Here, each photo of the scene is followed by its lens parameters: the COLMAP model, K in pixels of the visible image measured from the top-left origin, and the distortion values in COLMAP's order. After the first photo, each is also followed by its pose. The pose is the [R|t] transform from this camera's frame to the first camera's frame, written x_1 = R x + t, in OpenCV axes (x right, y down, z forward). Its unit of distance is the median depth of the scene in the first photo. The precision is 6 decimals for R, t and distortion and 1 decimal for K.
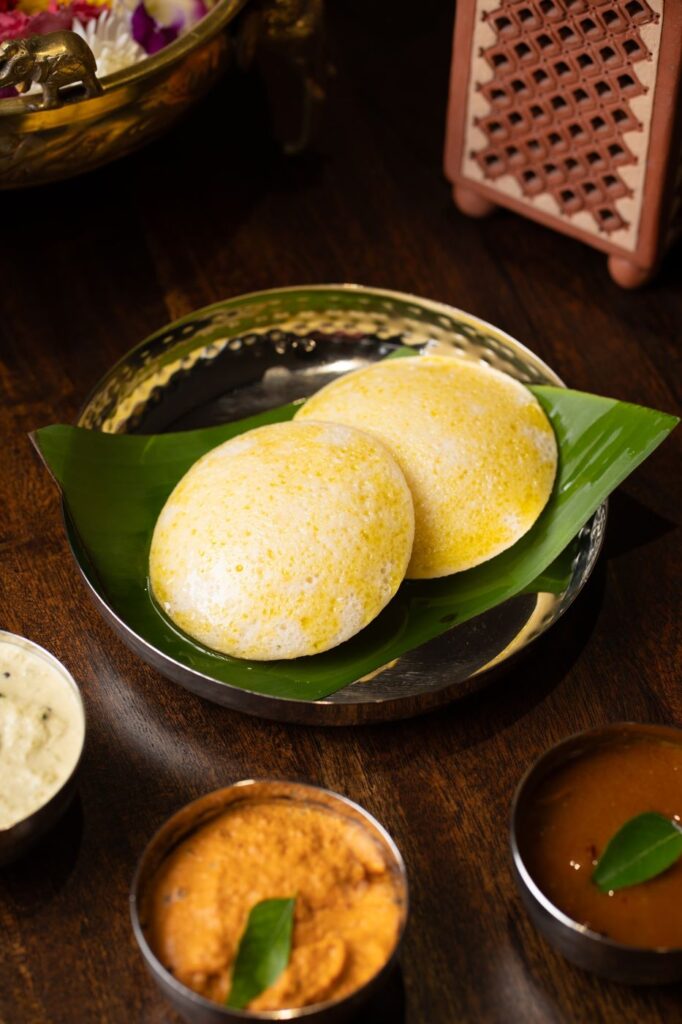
lens RADIAL K [[2809.7, 0, 342.9], [0, 2809.7, 531.9], [0, 0, 1]] dist [0.503143, -4.308711]
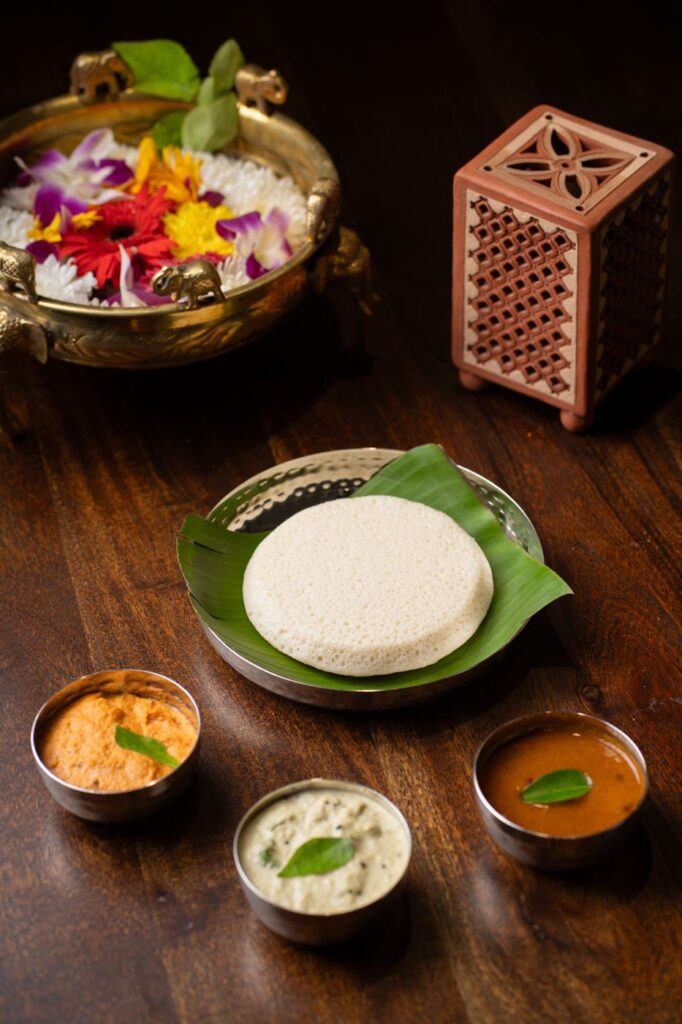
lens RADIAL K [[2718.2, 0, 352.7], [0, 2718.2, 512.6], [0, 0, 1]] dist [0.509109, -5.139409]
pose [[0.998541, -0.018371, -0.050779, 0.058395], [0.010143, 0.987423, -0.157772, 0.193720], [0.053039, 0.157027, 0.986169, -0.457719]]
